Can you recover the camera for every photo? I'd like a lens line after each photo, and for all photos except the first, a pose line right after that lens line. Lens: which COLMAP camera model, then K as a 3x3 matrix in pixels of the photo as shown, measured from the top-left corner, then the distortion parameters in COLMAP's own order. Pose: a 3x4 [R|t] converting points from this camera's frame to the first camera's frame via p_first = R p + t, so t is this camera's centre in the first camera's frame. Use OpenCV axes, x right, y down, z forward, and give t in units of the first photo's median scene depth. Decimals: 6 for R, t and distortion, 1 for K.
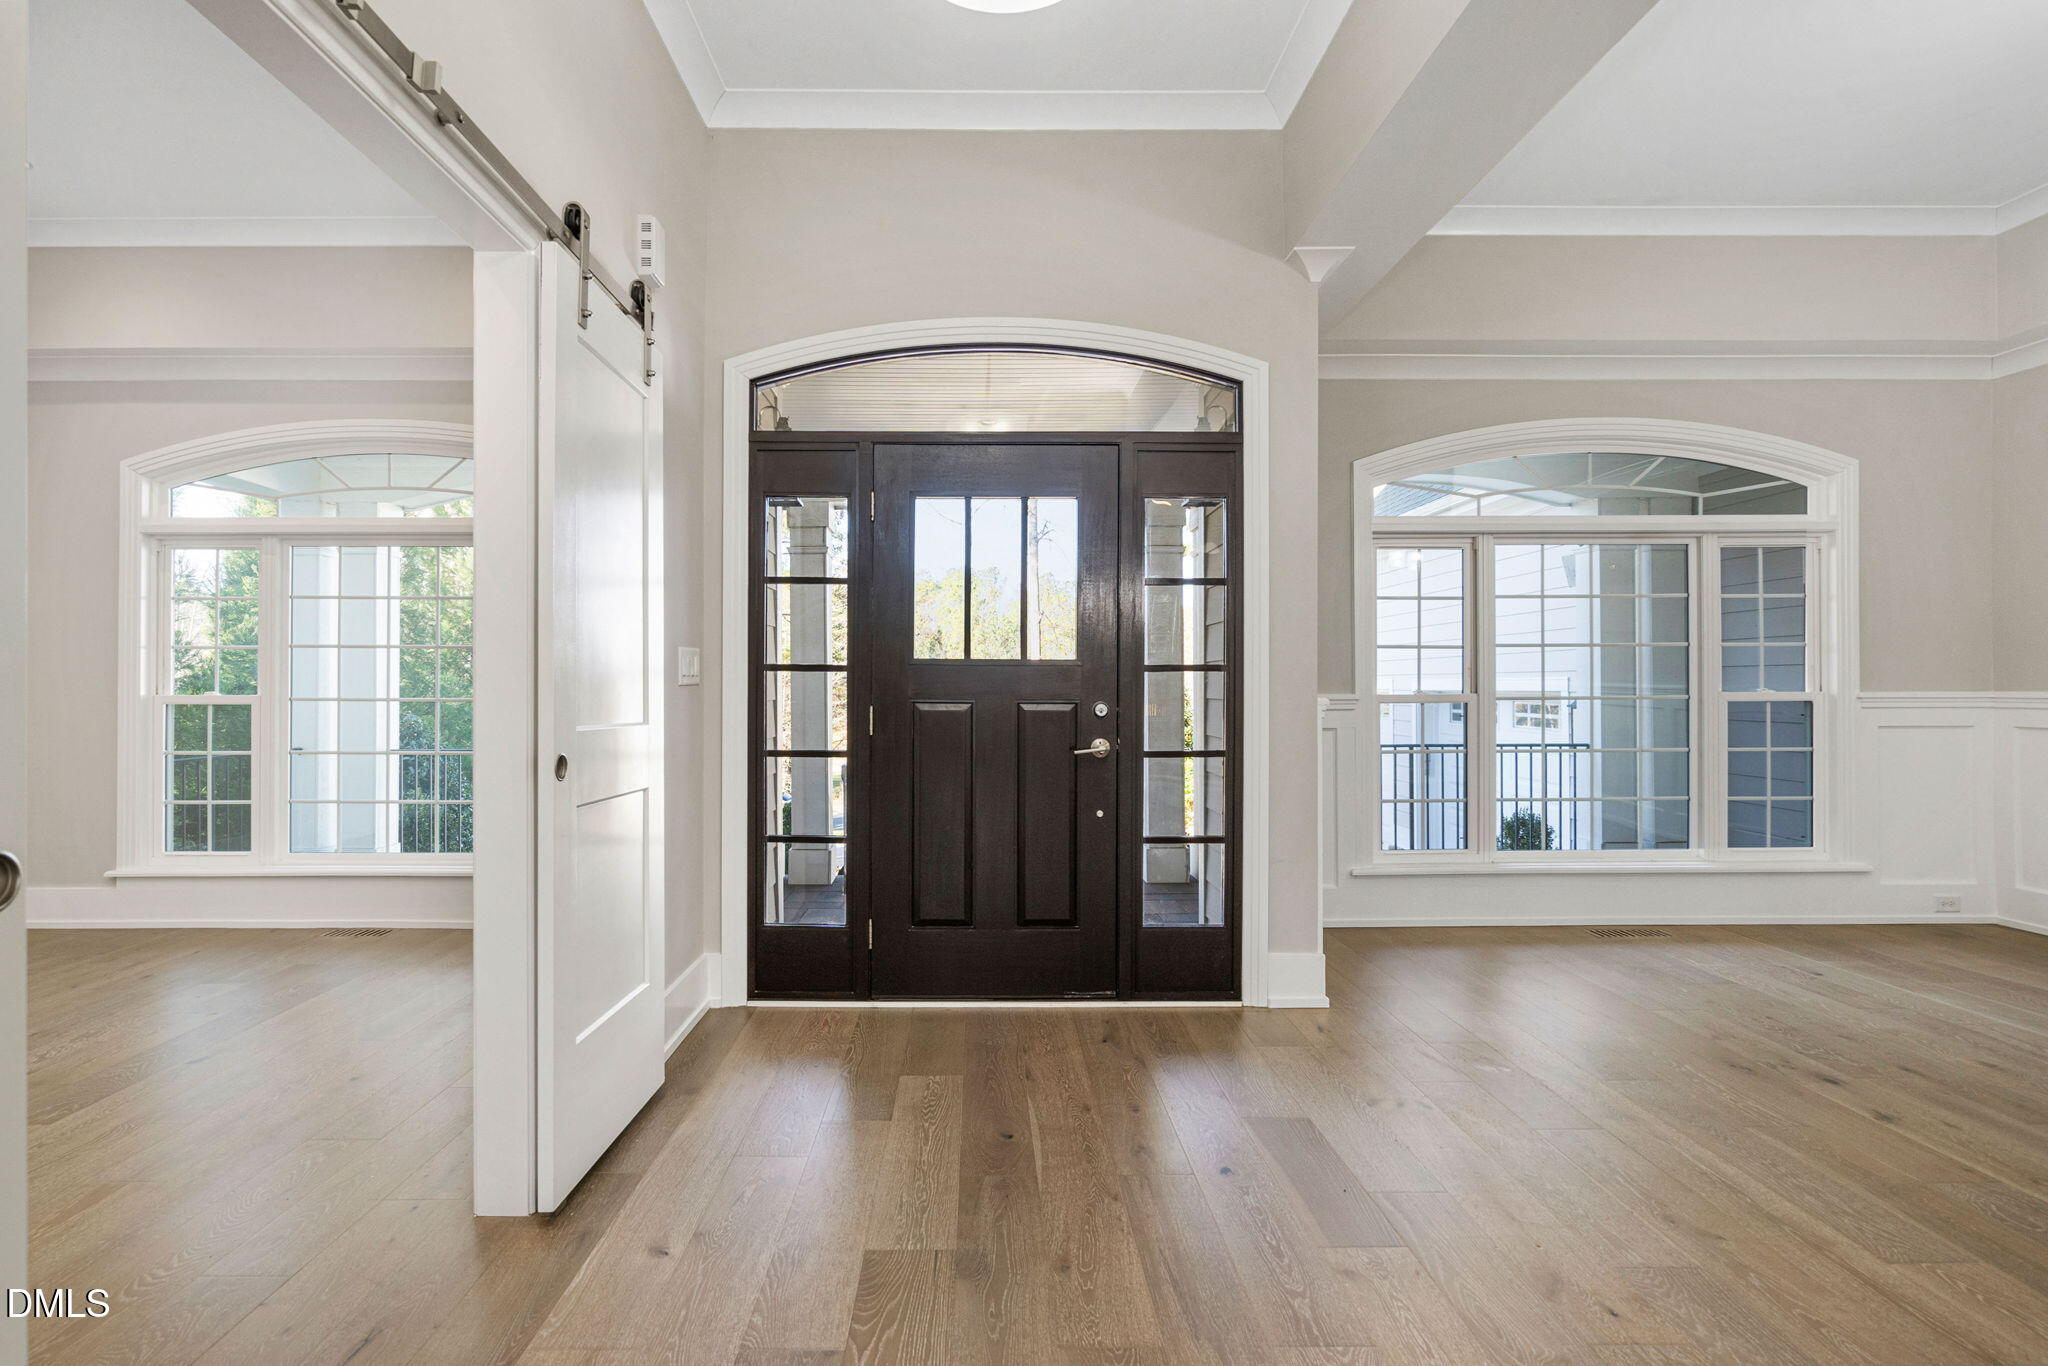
lens RADIAL K [[948.2, 0, 1000.2], [0, 948.2, 688.8], [0, 0, 1]] dist [0.001347, 0.000391]
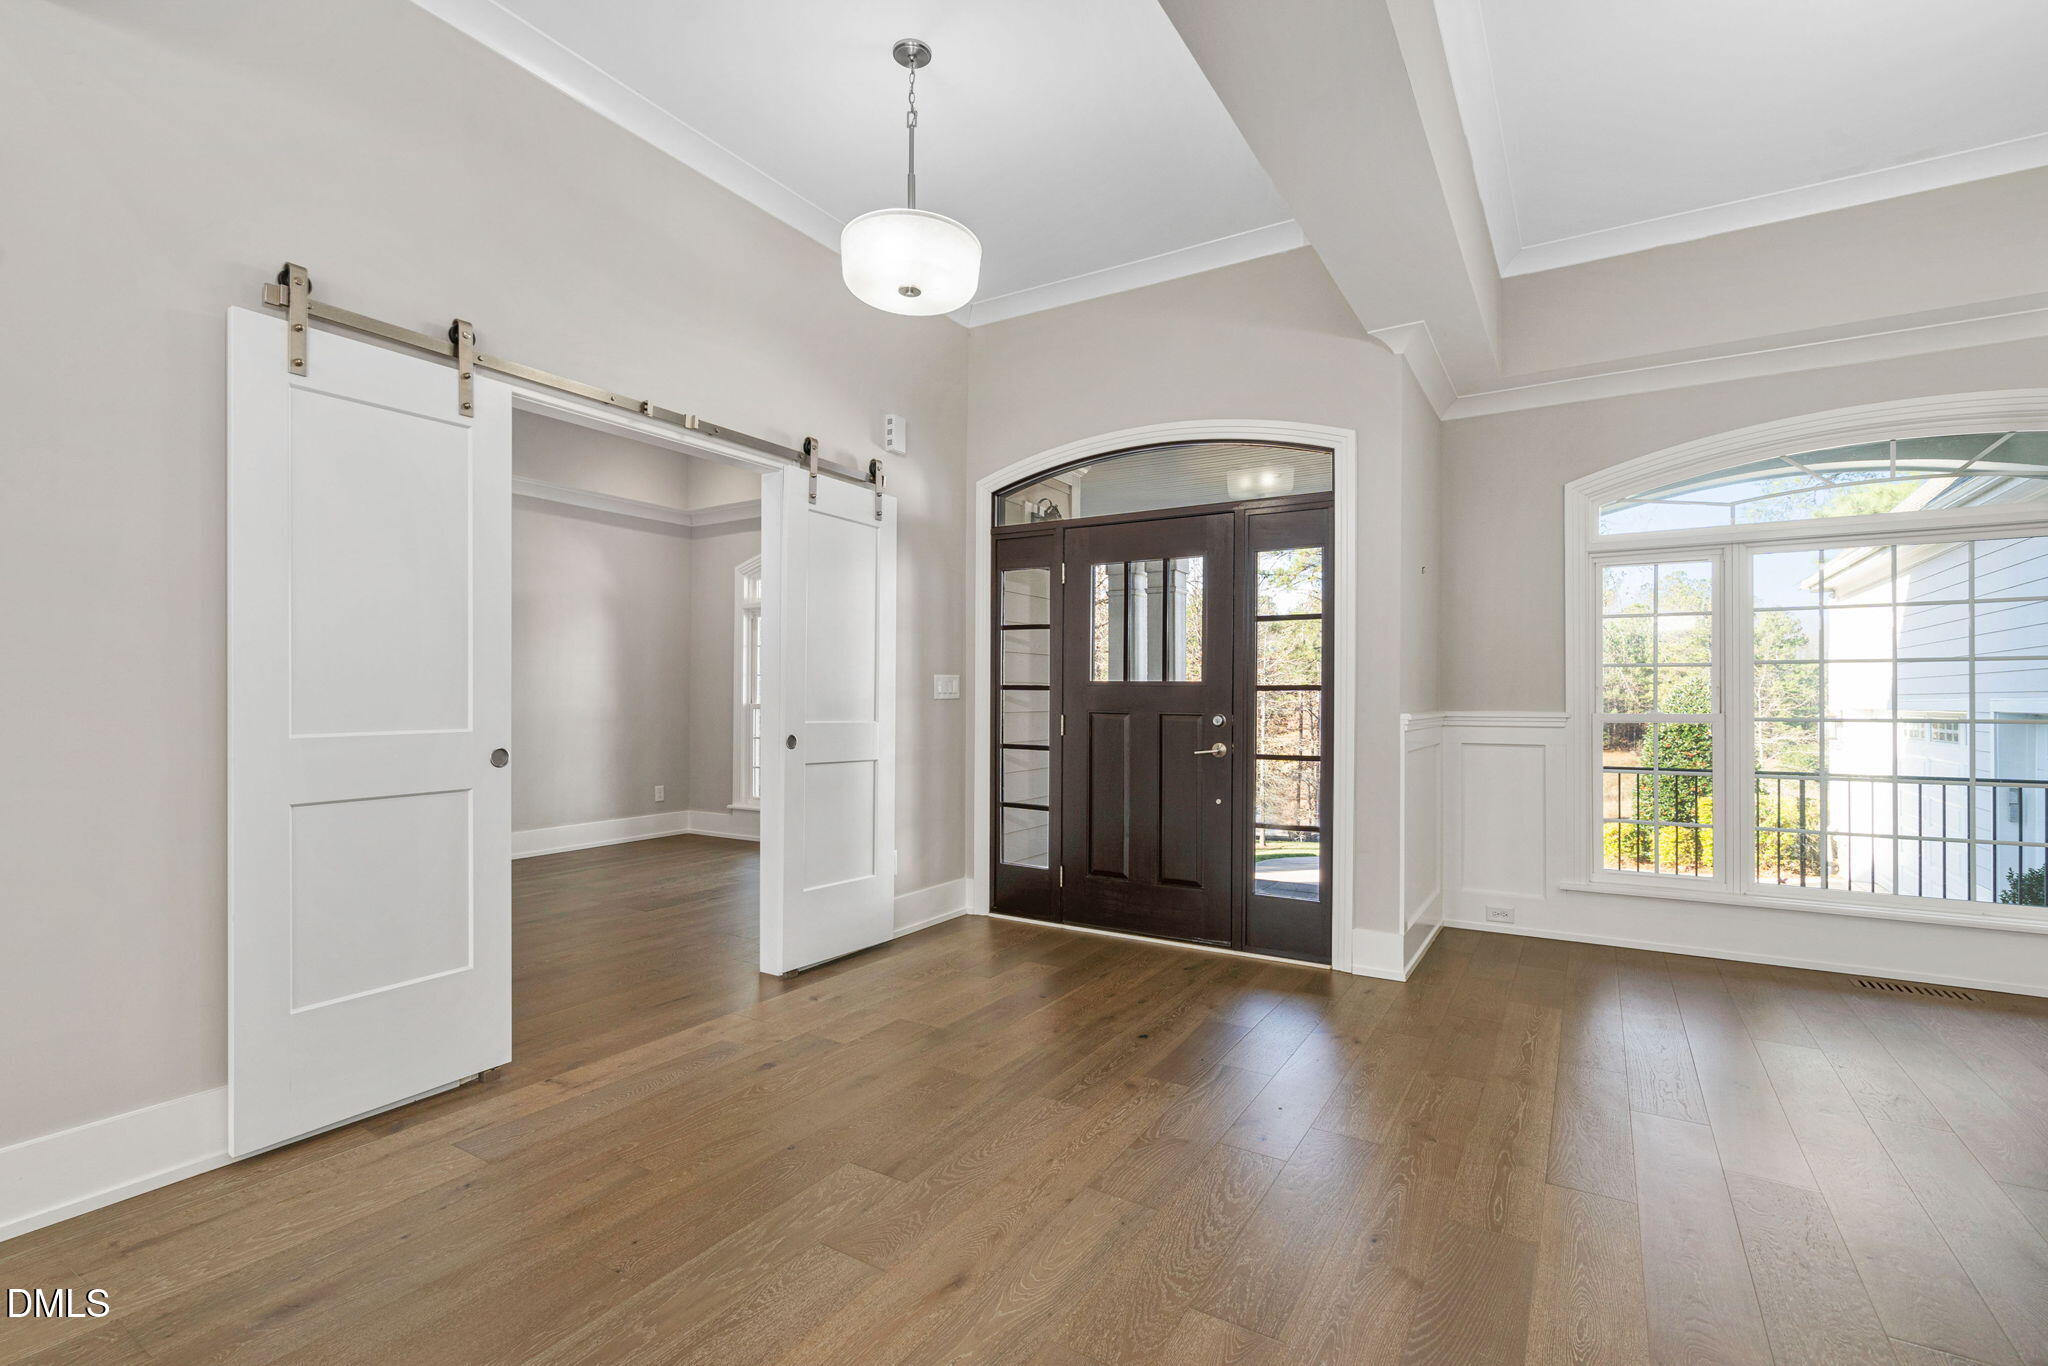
lens RADIAL K [[939.6, 0, 1058.3], [0, 939.6, 705.5], [0, 0, 1]] dist [0.016630, 0.000100]
pose [[0.856003, 0.009682, -0.516880, 0.573792], [-0.010623, 0.999943, 0.001137, 0.003145], [0.516861, 0.004517, 0.856057, -0.197475]]
